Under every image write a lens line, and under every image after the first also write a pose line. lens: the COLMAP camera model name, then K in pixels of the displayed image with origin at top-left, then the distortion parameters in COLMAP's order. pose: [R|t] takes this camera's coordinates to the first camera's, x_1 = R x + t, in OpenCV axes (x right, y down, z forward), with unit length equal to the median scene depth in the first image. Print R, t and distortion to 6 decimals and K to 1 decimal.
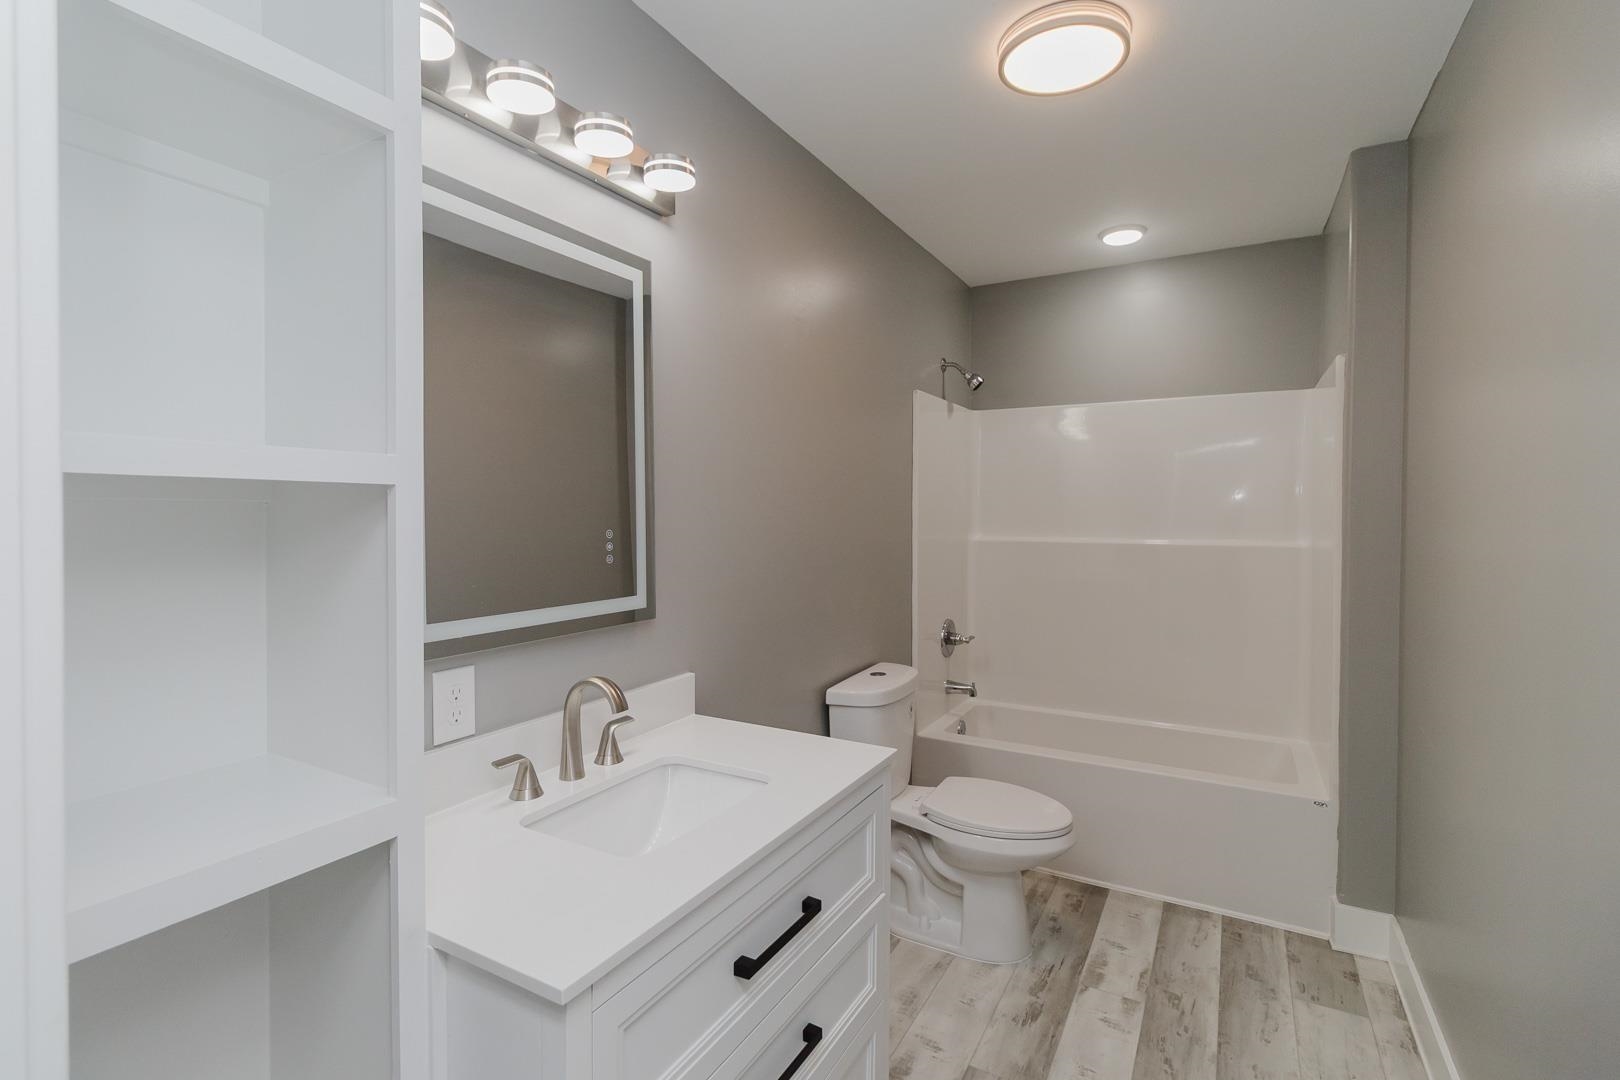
lens RADIAL K [[748.0, 0, 816.1], [0, 748.0, 517.4], [0, 0, 1]] dist [-0.000155, 0.000312]
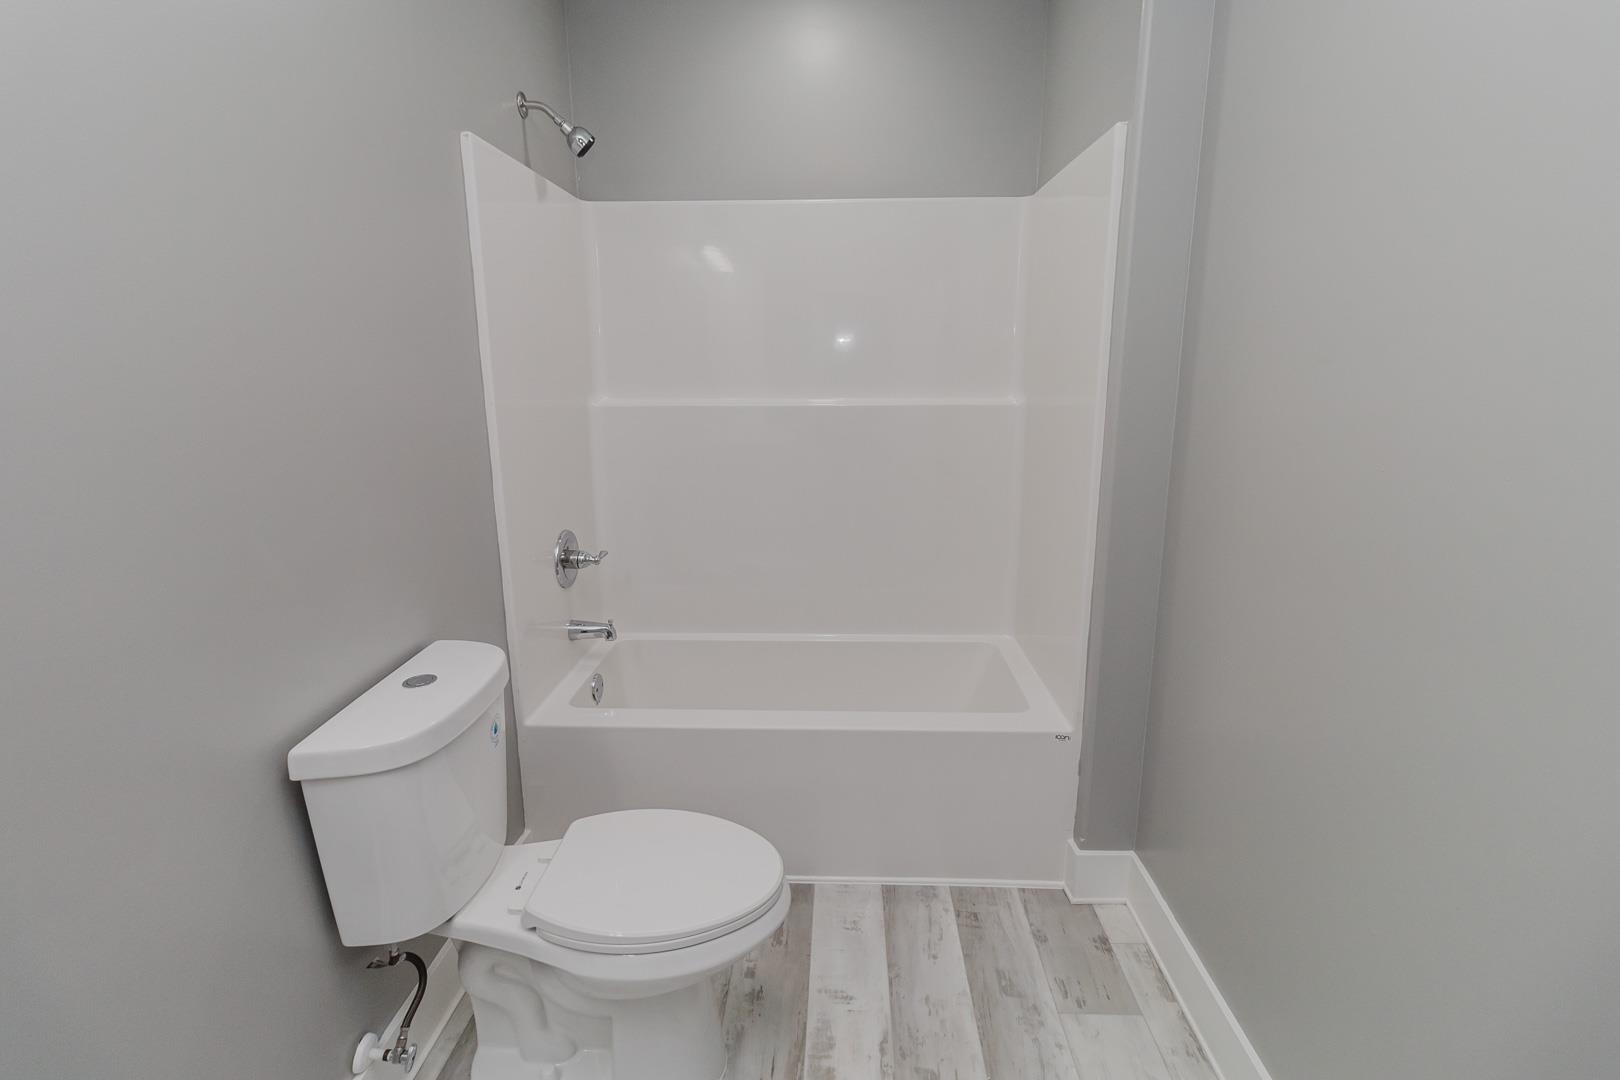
lens RADIAL K [[748.0, 0, 816.1], [0, 748.0, 517.4], [0, 0, 1]] dist [-0.000155, 0.000312]
pose [[0.887024, -0.100554, 0.450641, 0.113268], [0.010603, 0.980177, 0.197842, -0.002820], [-0.461602, -0.170713, 0.870506, 0.480453]]
